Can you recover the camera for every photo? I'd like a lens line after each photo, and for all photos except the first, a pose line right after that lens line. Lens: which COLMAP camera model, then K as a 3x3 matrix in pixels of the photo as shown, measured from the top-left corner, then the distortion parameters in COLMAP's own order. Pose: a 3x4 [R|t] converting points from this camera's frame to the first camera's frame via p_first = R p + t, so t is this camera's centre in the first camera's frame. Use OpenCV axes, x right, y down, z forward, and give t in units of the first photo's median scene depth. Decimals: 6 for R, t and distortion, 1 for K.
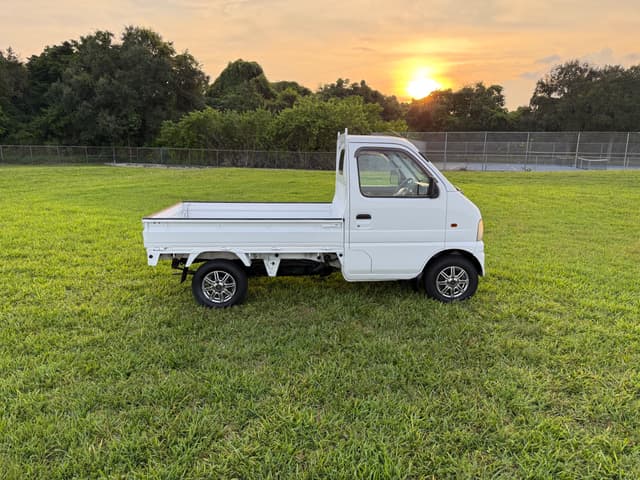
lens RADIAL K [[450.5, 0, 317.4], [0, 450.5, 237.9], [0, 0, 1]] dist [0.006158, -0.013372]
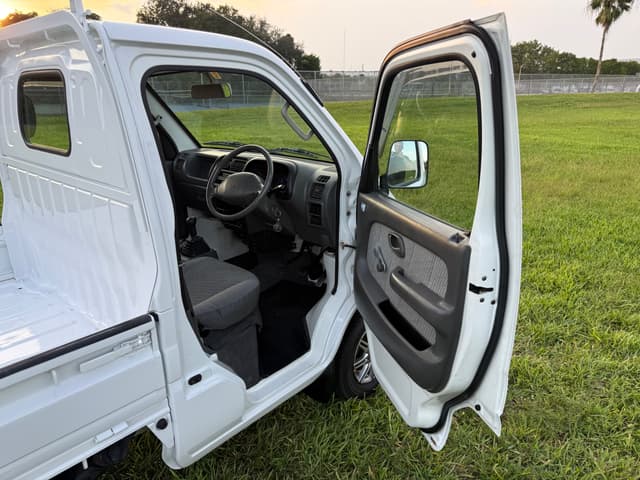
lens RADIAL K [[450.5, 0, 312.2], [0, 450.5, 251.9], [0, 0, 1]] dist [0.006158, -0.013372]
pose [[0.704075, -0.249308, 0.664924, -0.003627], [0.144573, 0.967060, 0.209506, -0.008562], [-0.695253, -0.051378, 0.716926, 0.048180]]
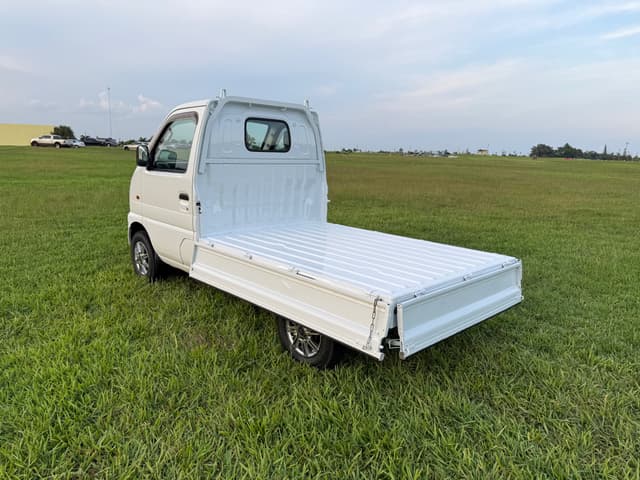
lens RADIAL K [[450.5, 0, 320.2], [0, 450.5, 242.5], [0, 0, 1]] dist [0.006158, -0.013372]
pose [[-0.664073, -0.164741, 0.729293, -0.046033], [0.109151, 0.943611, 0.312543, -0.017381], [-0.739657, 0.287155, -0.608645, 0.111523]]
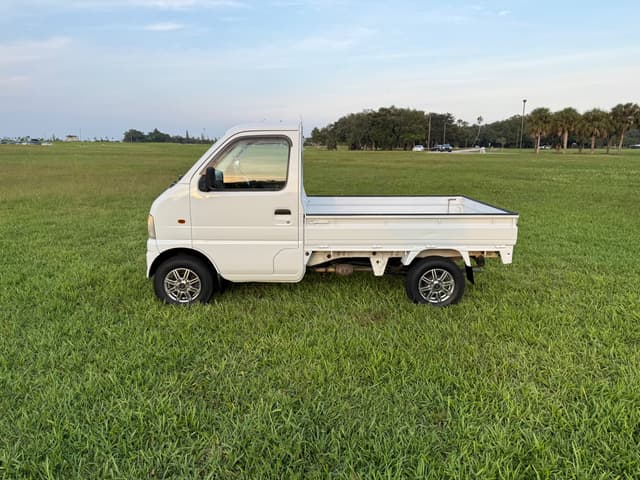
lens RADIAL K [[450.5, 0, 313.0], [0, 450.5, 240.2], [0, 0, 1]] dist [0.006158, -0.013372]
pose [[-0.999752, -0.011076, 0.019334, -0.000194], [-0.002842, 0.924002, 0.382377, -0.027060], [-0.022100, 0.382227, -0.923804, 0.146334]]
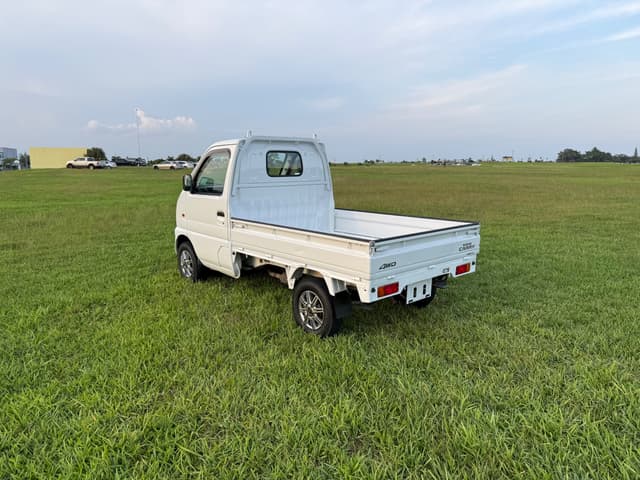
lens RADIAL K [[450.5, 0, 322.0], [0, 450.5, 241.0], [0, 0, 1]] dist [0.006158, -0.013372]
pose [[-0.629249, -0.127295, 0.766708, -0.059206], [0.146228, 0.949487, 0.277653, -0.020624], [-0.763324, 0.286827, -0.578850, 0.118958]]
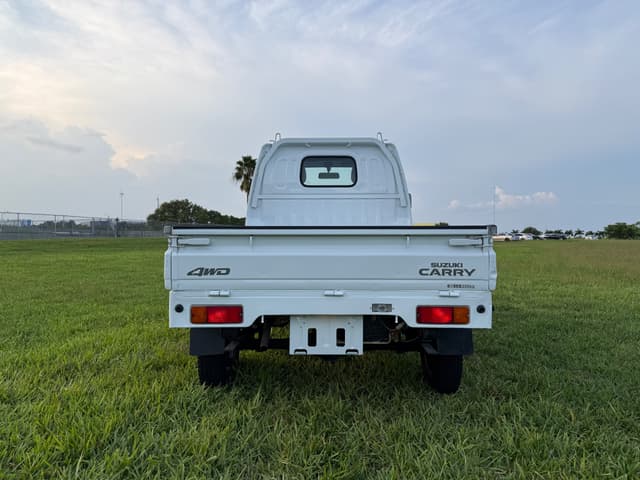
lens RADIAL K [[450.5, 0, 328.4], [0, 450.5, 244.9], [0, 0, 1]] dist [0.006158, -0.013372]
pose [[0.035126, -0.012842, 0.999300, -0.055838], [0.182152, 0.983251, 0.006233, -0.003661], [-0.982643, 0.181806, 0.036877, 0.075999]]
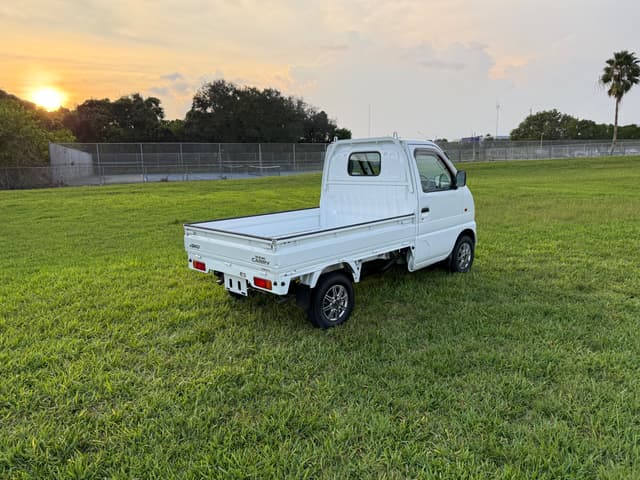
lens RADIAL K [[450.5, 0, 313.1], [0, 450.5, 246.6], [0, 0, 1]] dist [0.006158, -0.013372]
pose [[0.742506, -0.150172, 0.652789, -0.056736], [0.154996, 0.986615, 0.050669, -0.003840], [-0.651660, 0.063558, 0.755843, 0.022911]]
